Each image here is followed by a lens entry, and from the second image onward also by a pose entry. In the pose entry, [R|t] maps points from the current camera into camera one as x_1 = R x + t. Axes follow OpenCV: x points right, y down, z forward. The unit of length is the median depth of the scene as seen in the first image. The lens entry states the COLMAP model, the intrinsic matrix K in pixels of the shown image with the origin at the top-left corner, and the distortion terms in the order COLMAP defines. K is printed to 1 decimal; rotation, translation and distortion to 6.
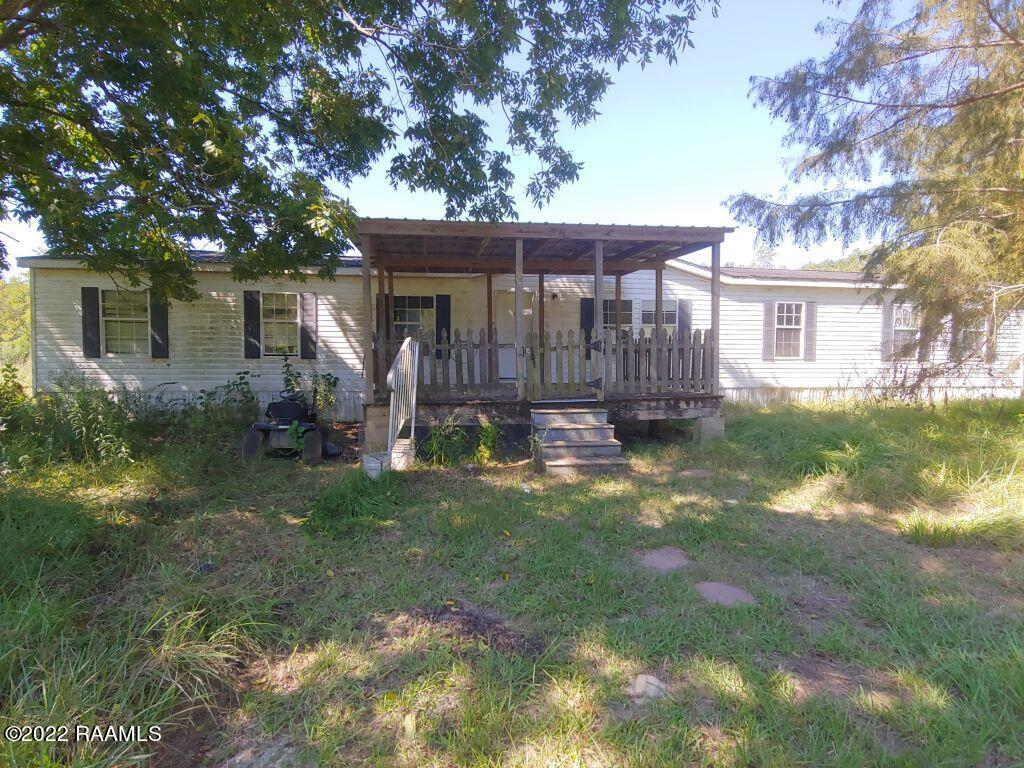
lens RADIAL K [[515.4, 0, 510.6], [0, 515.4, 385.0], [0, 0, 1]] dist [-0.008948, -0.000958]
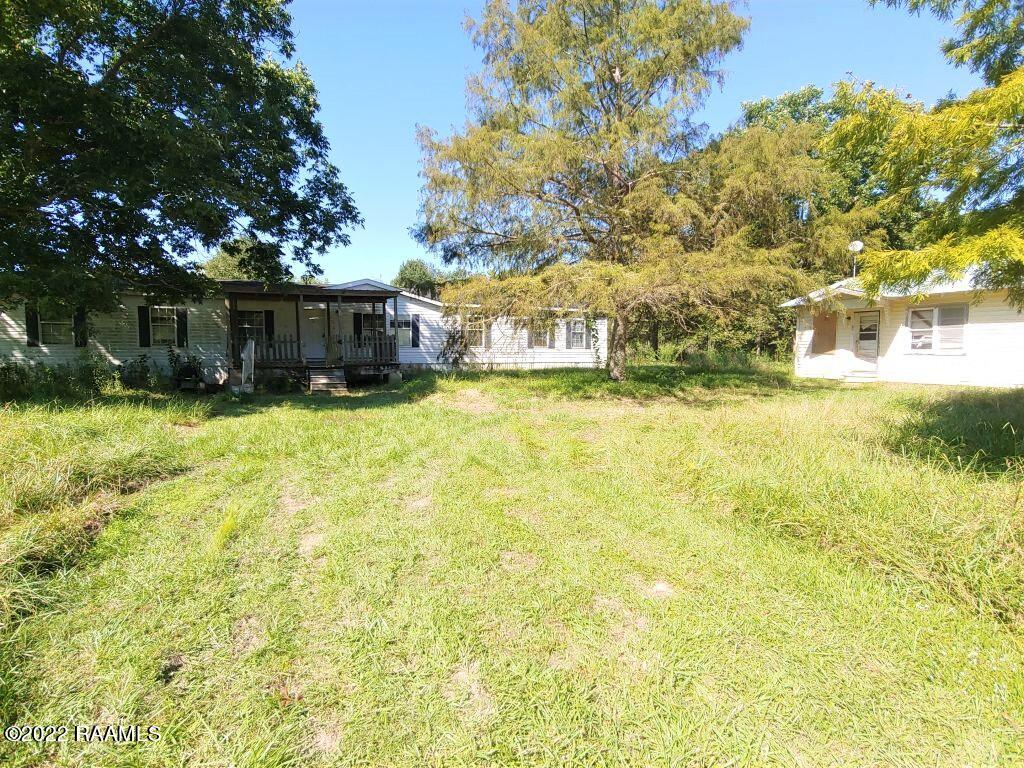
lens RADIAL K [[515.4, 0, 515.2], [0, 515.4, 382.6], [0, 0, 1]] dist [-0.008948, -0.000958]
pose [[0.957946, -0.018579, 0.286347, 0.249728], [0.012079, 0.999628, 0.024448, 0.056284], [-0.286695, -0.019961, 0.957814, -1.371493]]
